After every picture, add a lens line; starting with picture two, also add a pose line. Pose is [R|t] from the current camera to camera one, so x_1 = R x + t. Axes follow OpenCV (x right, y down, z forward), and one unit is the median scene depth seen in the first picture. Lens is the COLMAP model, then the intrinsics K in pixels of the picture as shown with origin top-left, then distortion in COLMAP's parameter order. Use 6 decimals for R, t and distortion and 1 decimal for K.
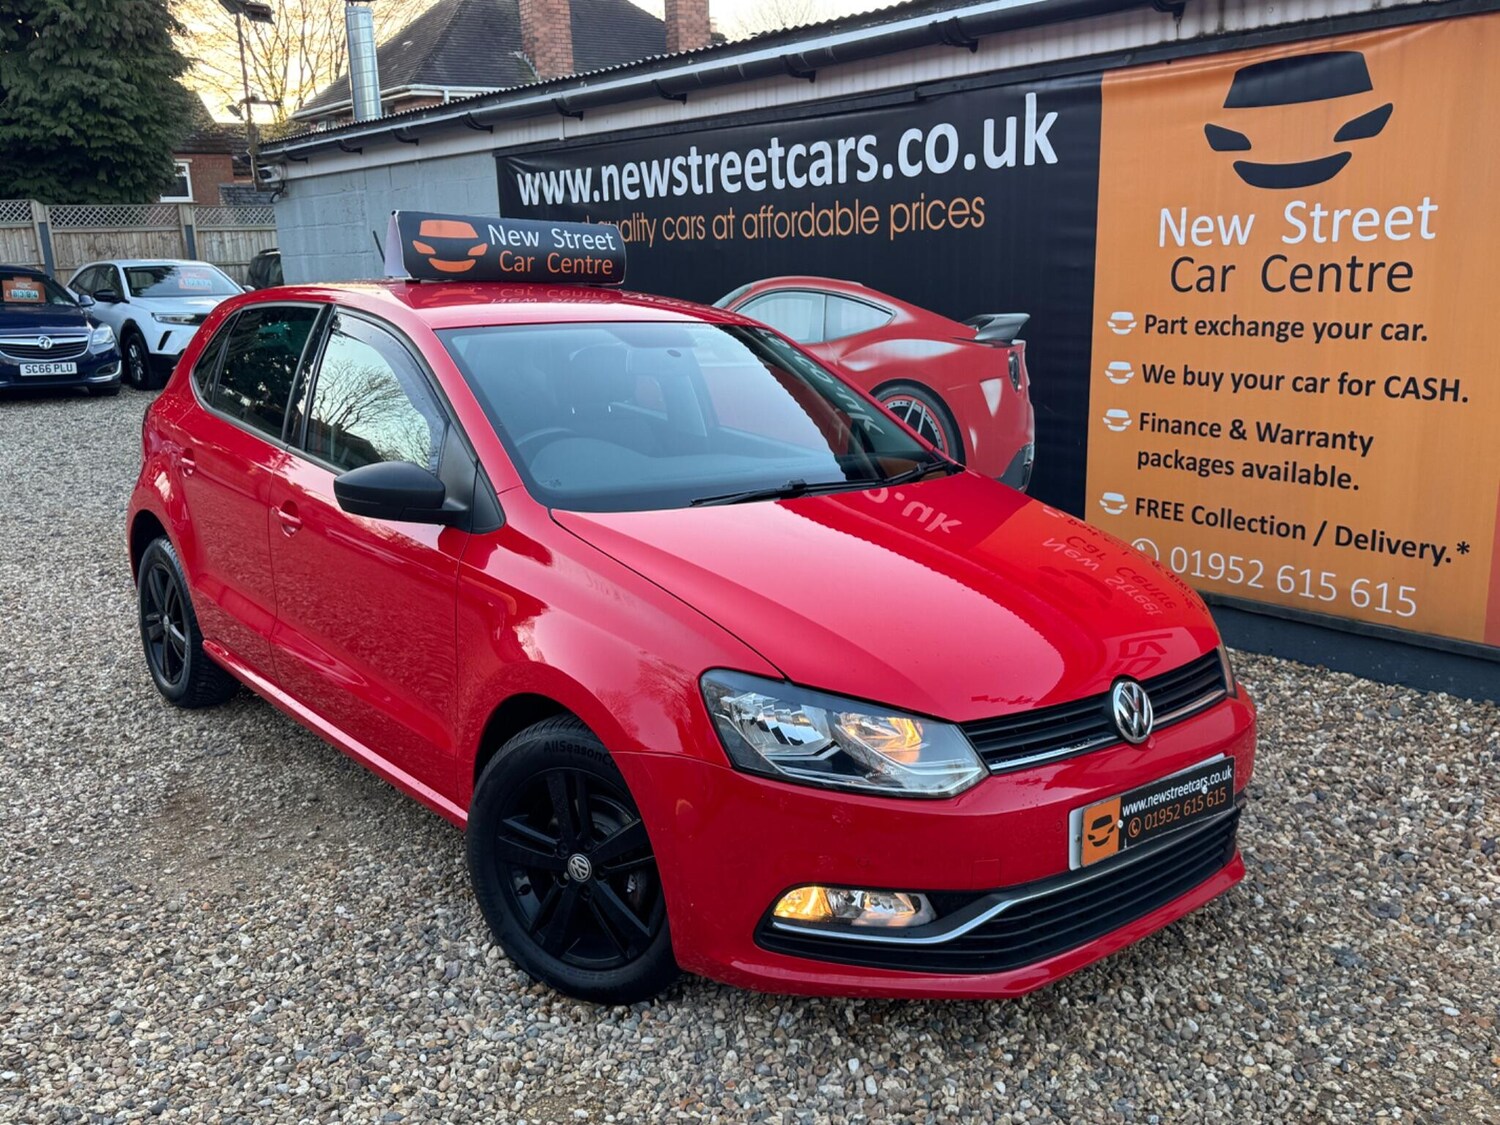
lens RADIAL K [[1280.9, 0, 750.0], [0, 1280.9, 562.5], [0, 0, 1]] dist [0.158237, -0.332904]
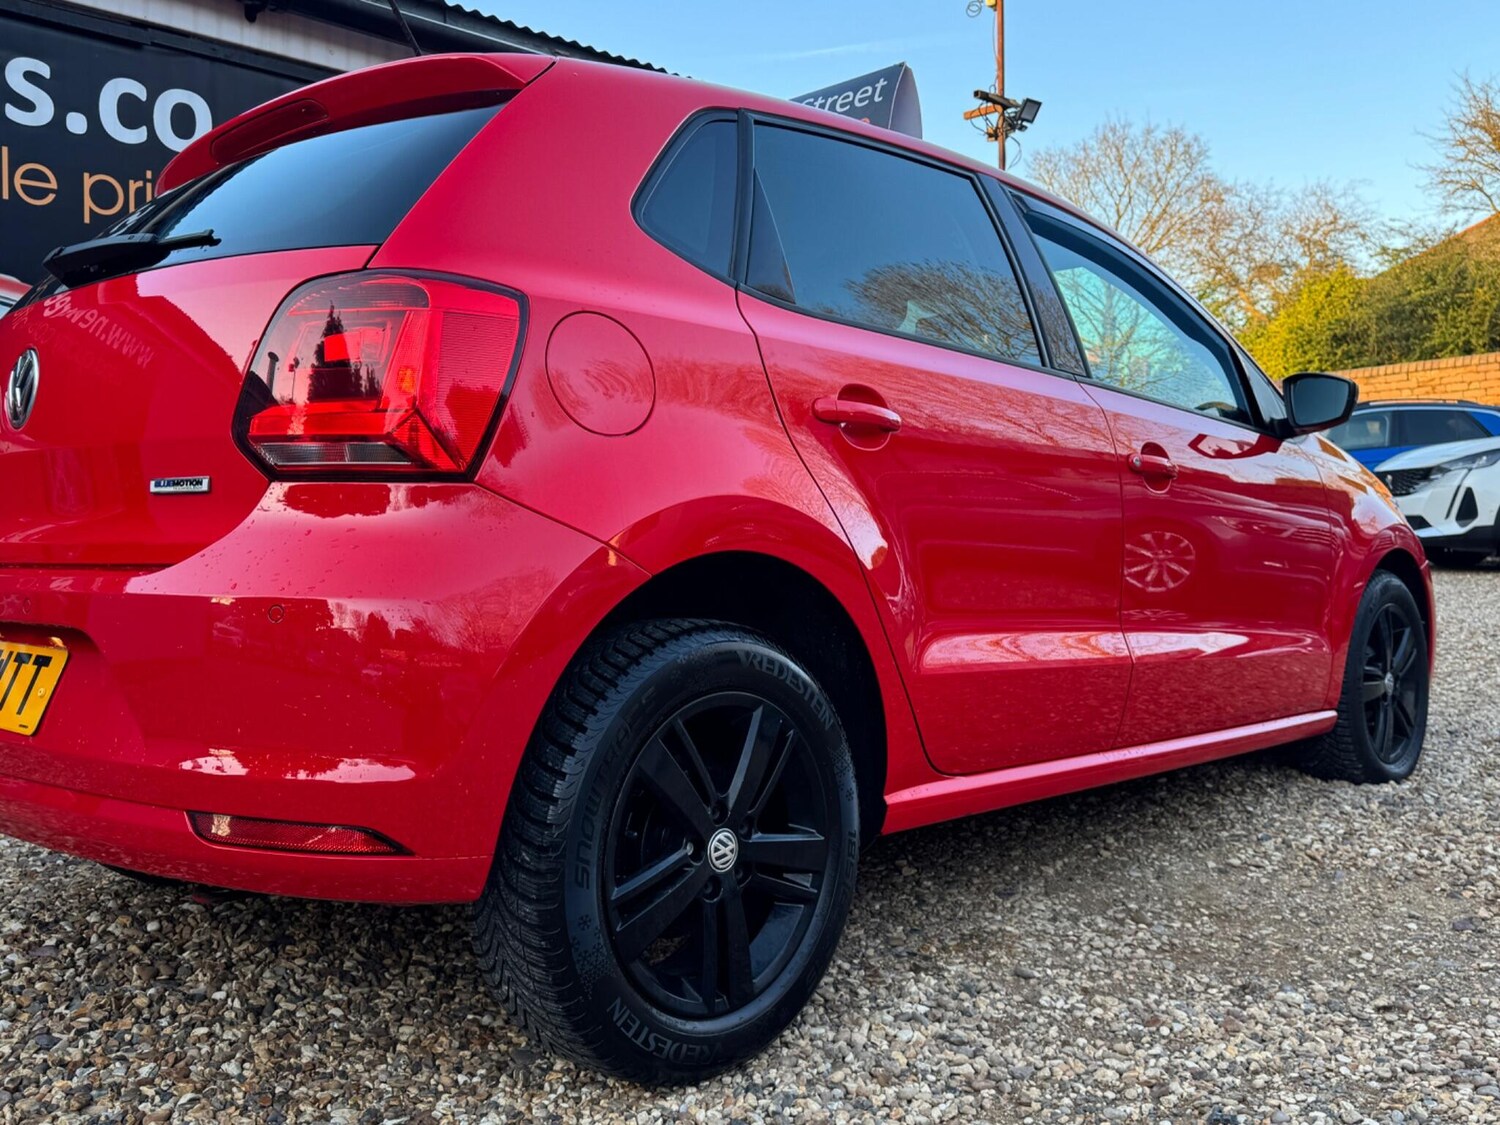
lens RADIAL K [[1364.3, 0, 744.4], [0, 1364.3, 595.9], [0, 0, 1]] dist [0.028312, -0.031284]
pose [[-0.095405, -0.049758, 0.994194, -0.869743], [0.213826, 0.974412, 0.069287, -0.047748], [-0.972202, 0.219195, -0.082325, 1.032151]]
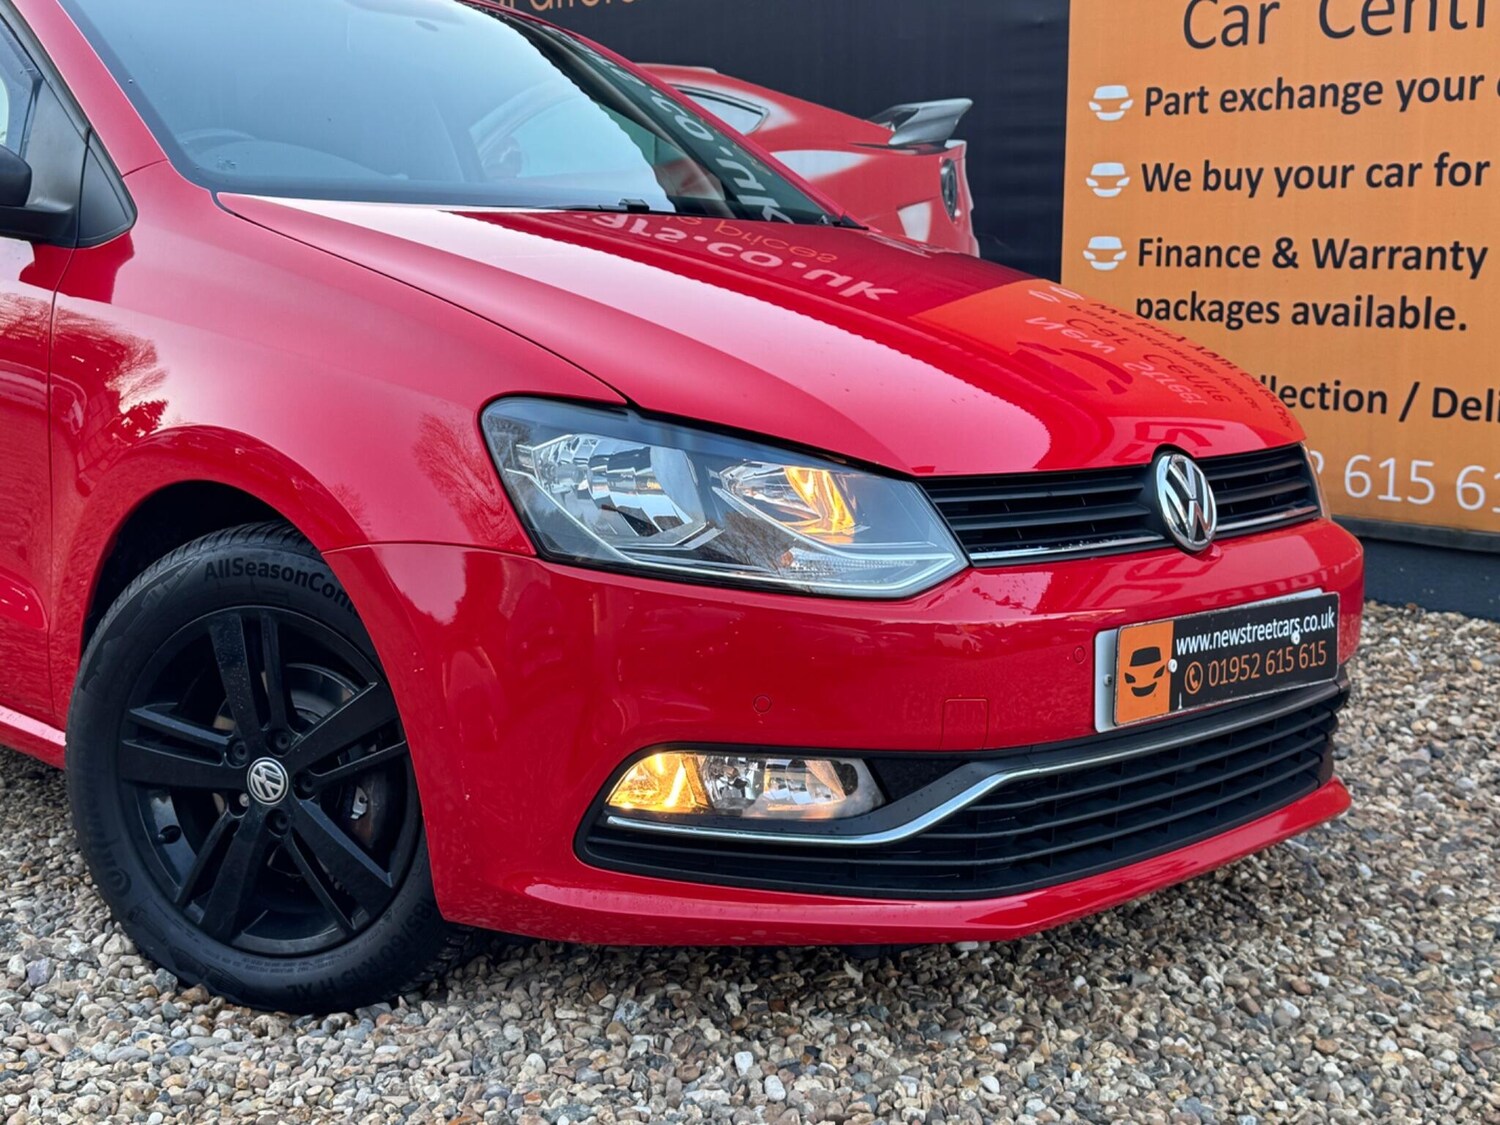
lens RADIAL K [[1886.4, 0, 738.6], [0, 1886.4, 572.2], [0, 0, 1]] dist [0.209636, -0.496577]
pose [[0.994104, -0.000593, 0.108428, -0.008617], [0.005032, 0.999160, -0.040673, 0.106442], [-0.108313, 0.040979, 0.993272, 0.071662]]
